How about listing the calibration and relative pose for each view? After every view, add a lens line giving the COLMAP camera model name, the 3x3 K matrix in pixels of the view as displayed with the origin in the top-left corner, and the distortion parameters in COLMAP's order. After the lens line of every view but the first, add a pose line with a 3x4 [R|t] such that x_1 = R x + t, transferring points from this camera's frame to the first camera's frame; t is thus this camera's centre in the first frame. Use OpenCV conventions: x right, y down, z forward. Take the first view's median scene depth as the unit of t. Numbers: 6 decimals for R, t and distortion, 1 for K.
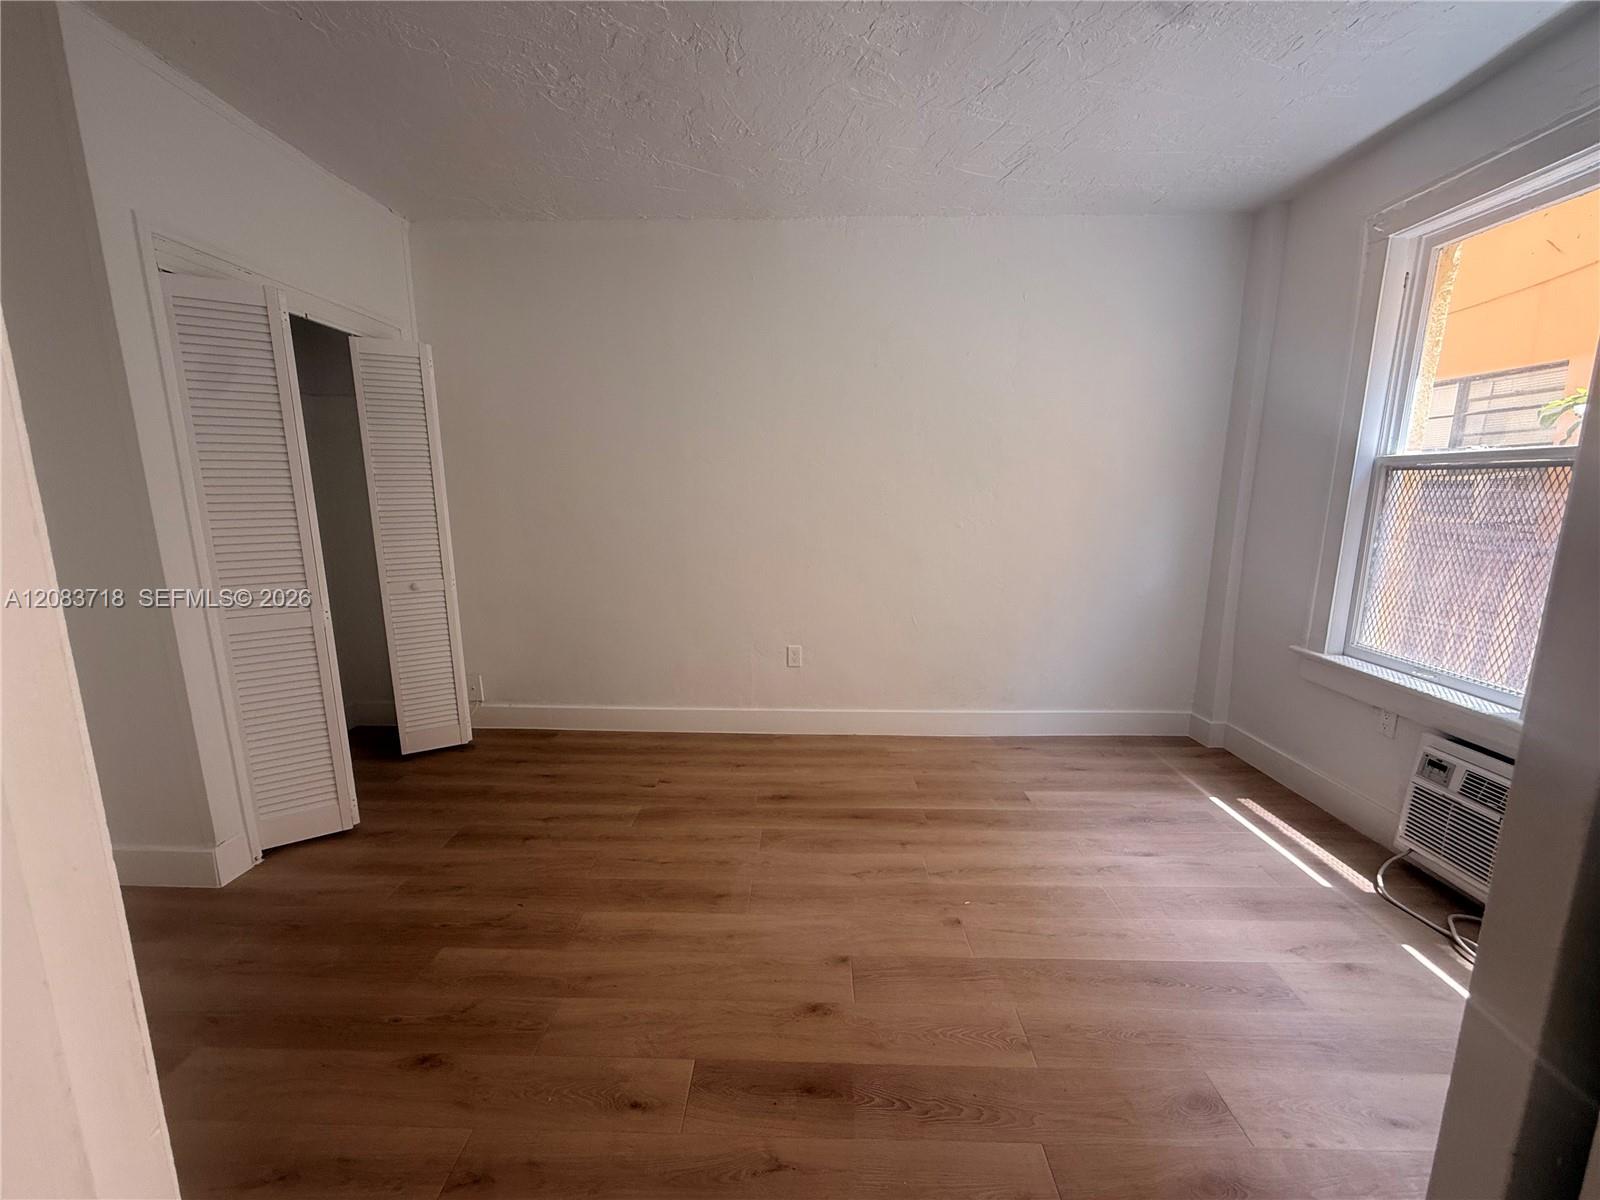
lens RADIAL K [[639.0, 0, 796.8], [0, 639.0, 603.2], [0, 0, 1]] dist [-0.000945, -0.000114]
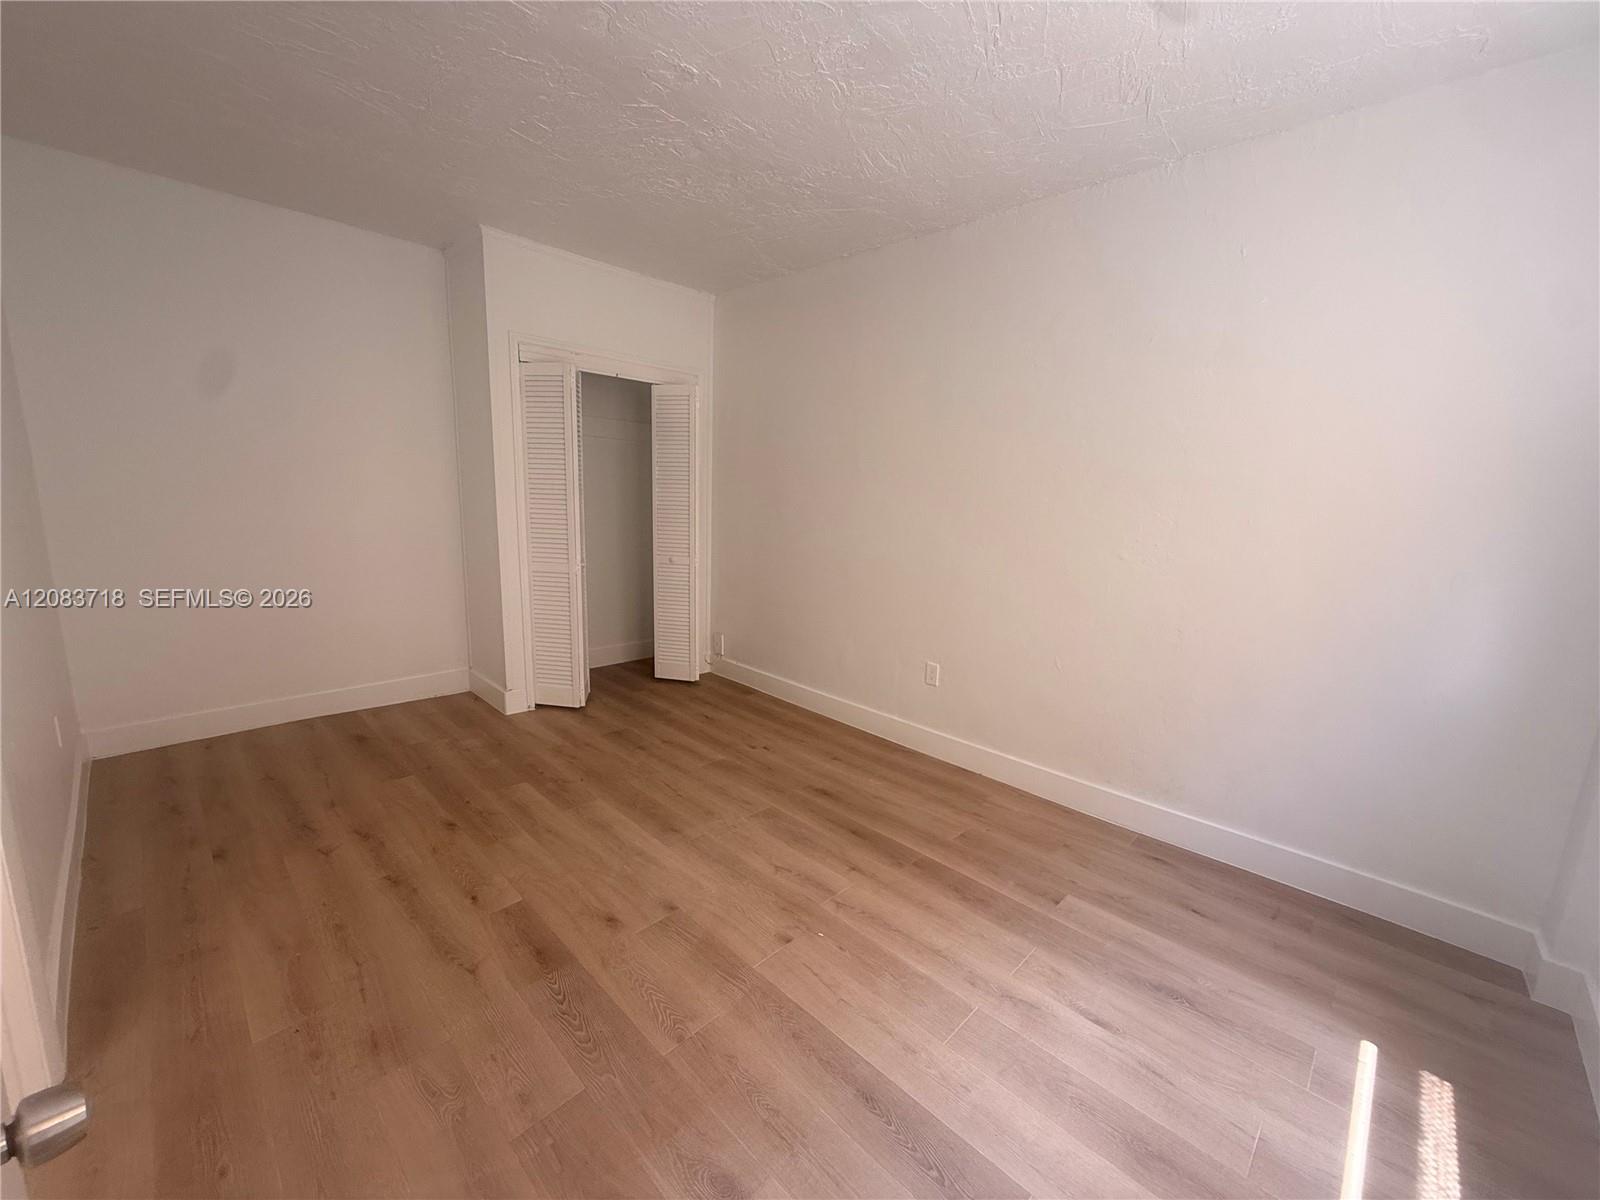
lens RADIAL K [[639.0, 0, 796.8], [0, 639.0, 603.2], [0, 0, 1]] dist [-0.000945, -0.000114]
pose [[0.727030, 0.147746, -0.670521, 0.662663], [-0.158731, 0.986286, 0.045214, -0.046768], [0.668006, 0.073561, 0.740511, 0.190458]]
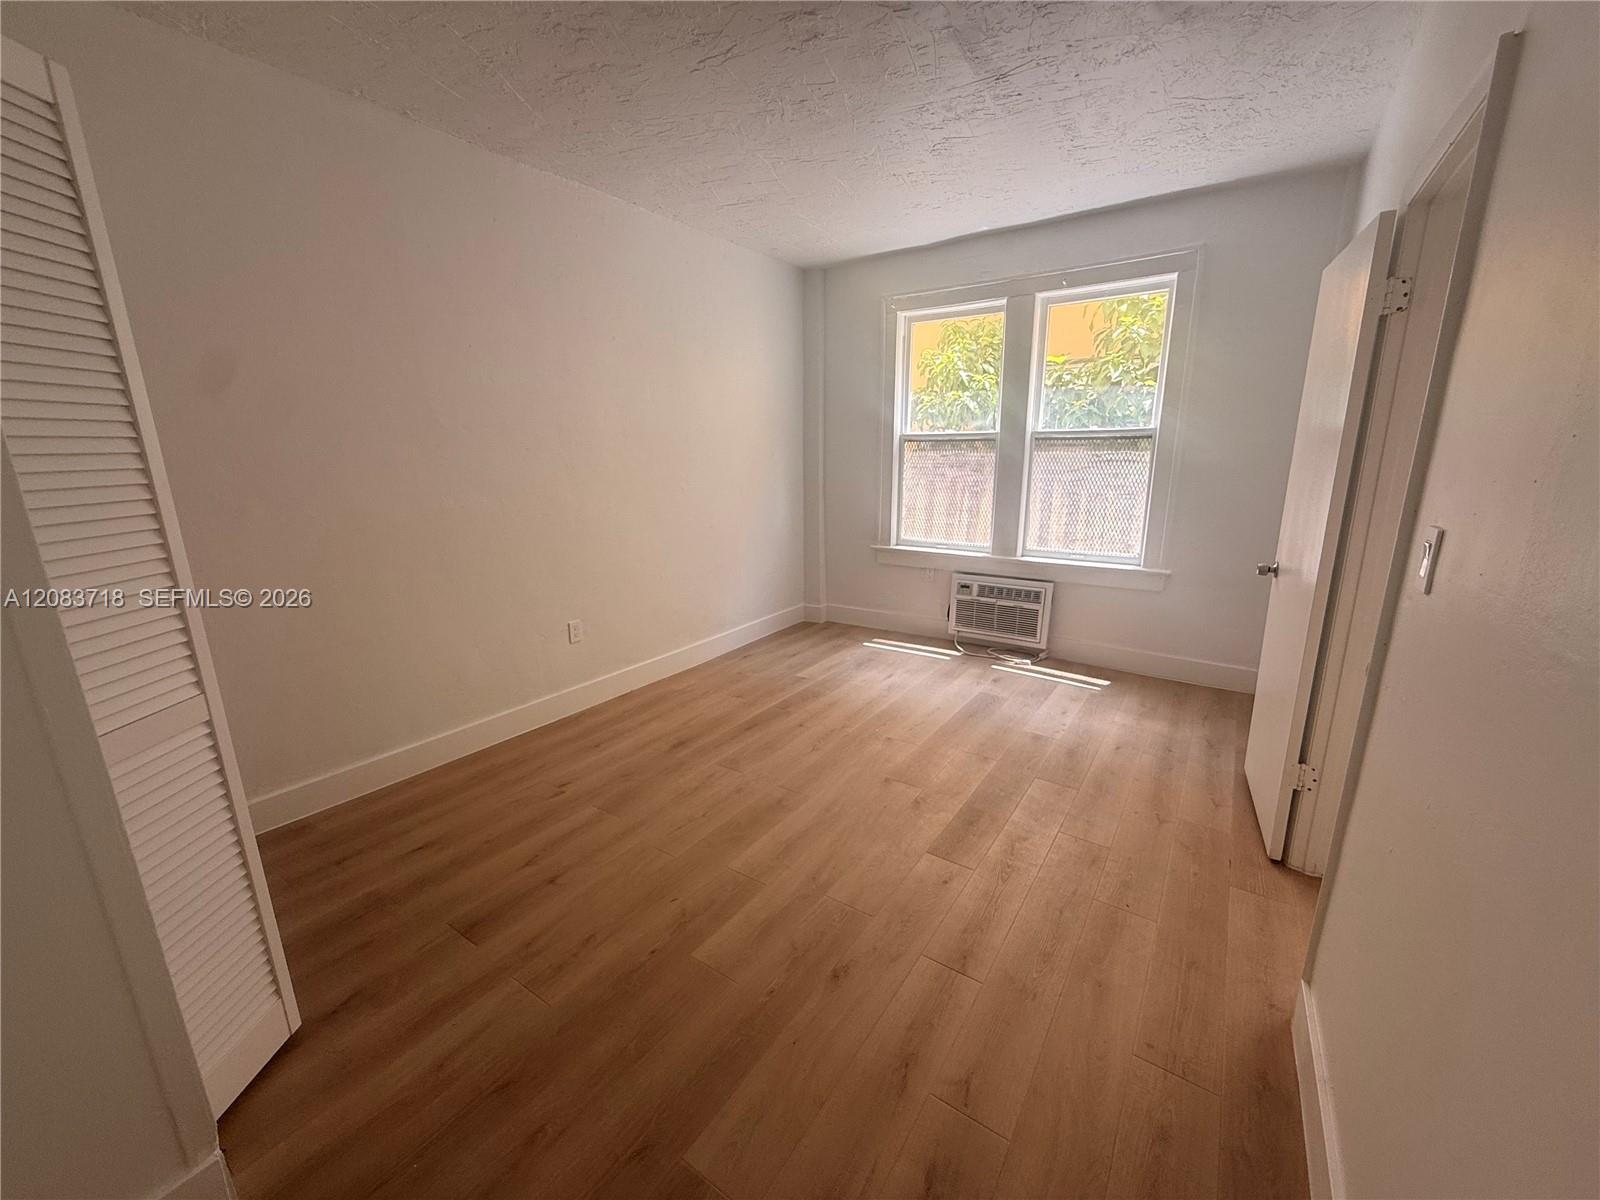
lens RADIAL K [[639.0, 0, 796.8], [0, 639.0, 603.2], [0, 0, 1]] dist [-0.000945, -0.000114]
pose [[0.548599, -0.202128, 0.811285, -0.828891], [0.159684, 0.977806, 0.135636, -0.051819], [-0.820695, 0.055140, 0.568700, 0.226907]]
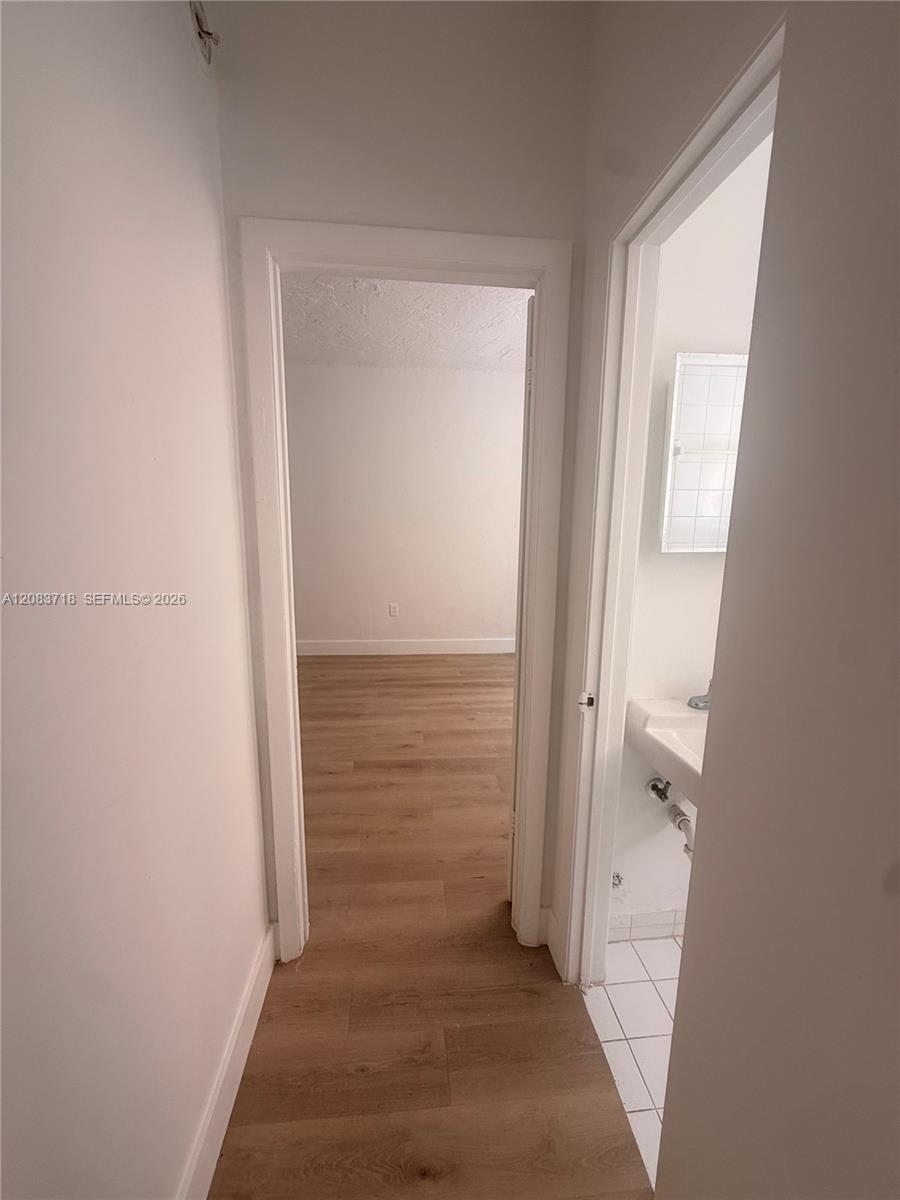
lens RADIAL K [[479.3, 0, 450.0], [0, 479.3, 600.0], [0, 0, 1]] dist [-0.000945, -0.000114]
pose [[0.992823, -0.008443, 0.119293, -0.009458], [0.008568, 0.999963, -0.000534, 0.080240], [-0.119284, 0.001553, 0.992859, -0.457020]]
